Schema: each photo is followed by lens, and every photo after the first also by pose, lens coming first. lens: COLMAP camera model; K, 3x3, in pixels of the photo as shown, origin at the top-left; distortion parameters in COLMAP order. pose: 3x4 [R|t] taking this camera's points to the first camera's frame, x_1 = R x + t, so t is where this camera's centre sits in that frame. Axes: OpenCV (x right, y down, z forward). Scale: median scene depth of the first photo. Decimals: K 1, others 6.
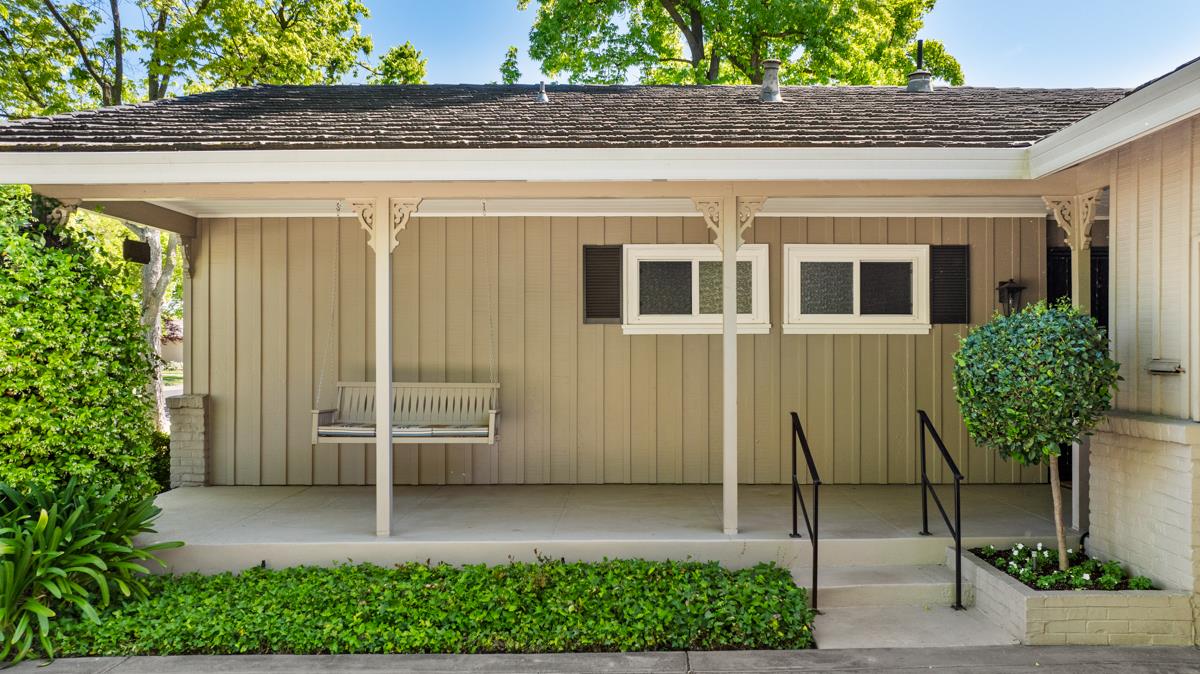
lens RADIAL K [[851.2, 0, 619.9], [0, 851.2, 343.4], [0, 0, 1]] dist [-0.033021, 0.023452]
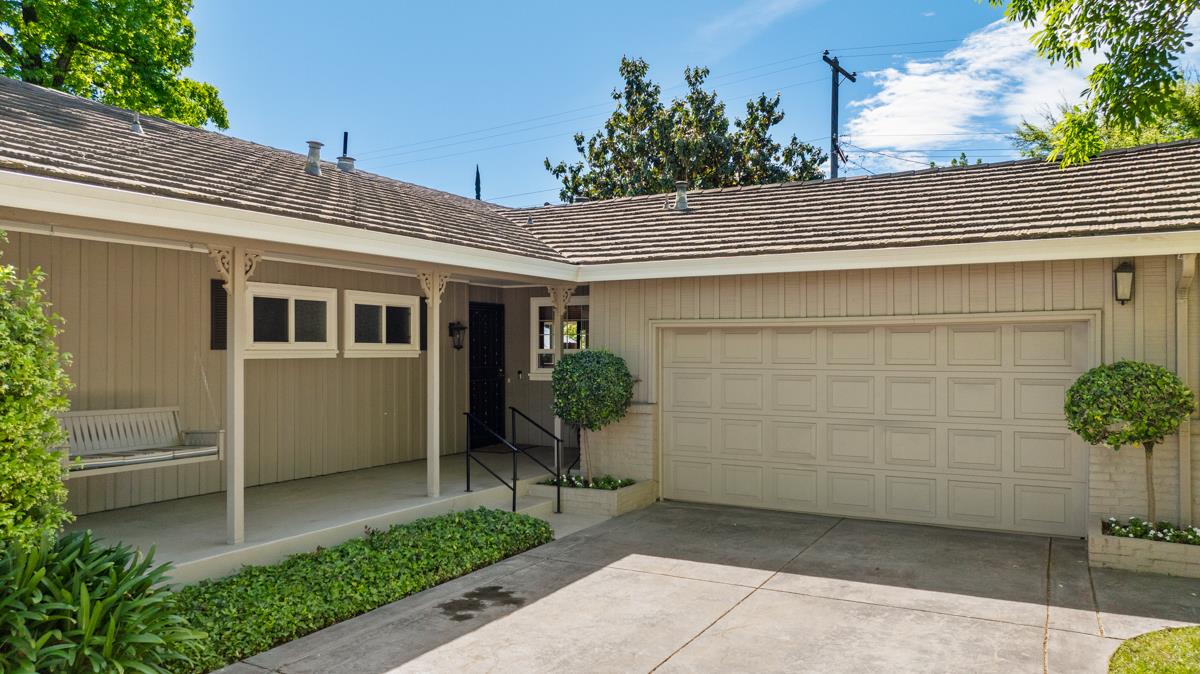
lens RADIAL K [[851.2, 0, 602.1], [0, 851.2, 342.1], [0, 0, 1]] dist [-0.033021, 0.023452]
pose [[0.474092, 0.012223, 0.880391, -0.773803], [-0.007476, 0.999923, -0.009856, -0.025447], [-0.880444, -0.001909, 0.474147, 0.028886]]
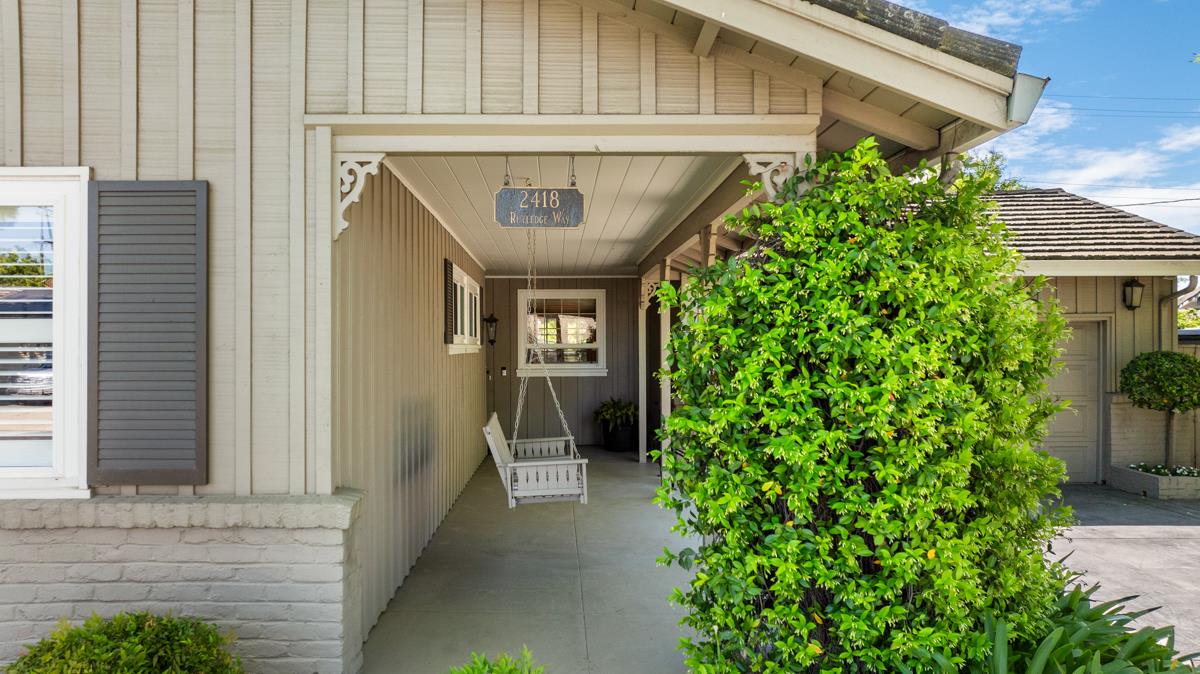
lens RADIAL K [[851.2, 0, 557.0], [0, 851.2, 346.7], [0, 0, 1]] dist [-0.033021, 0.023452]
pose [[-0.006468, 0.004076, 0.999971, -0.967182], [-0.004239, 0.999983, -0.004104, -0.015194], [-0.999970, -0.004265, -0.006451, 0.886054]]
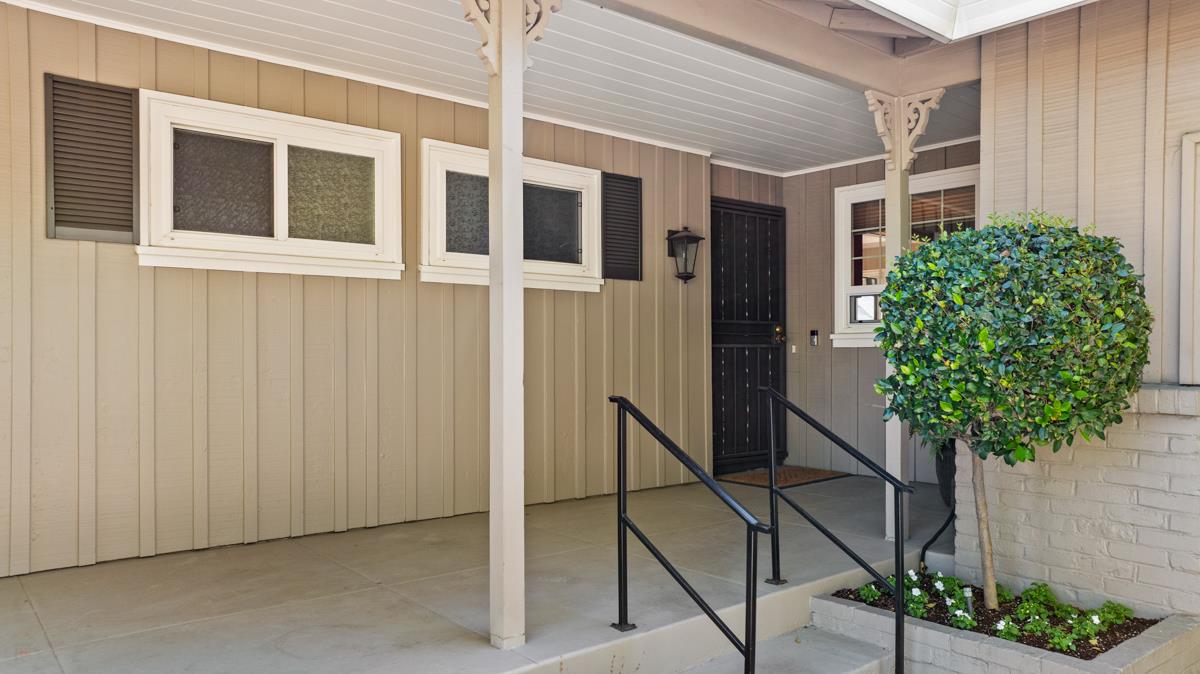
lens RADIAL K [[851.2, 0, 590.9], [0, 851.2, 356.0], [0, 0, 1]] dist [-0.033021, 0.023452]
pose [[0.769126, -0.000124, 0.639097, -0.111198], [-0.007278, 0.999933, 0.008953, 0.037472], [-0.639056, -0.011537, 0.769074, 0.438765]]
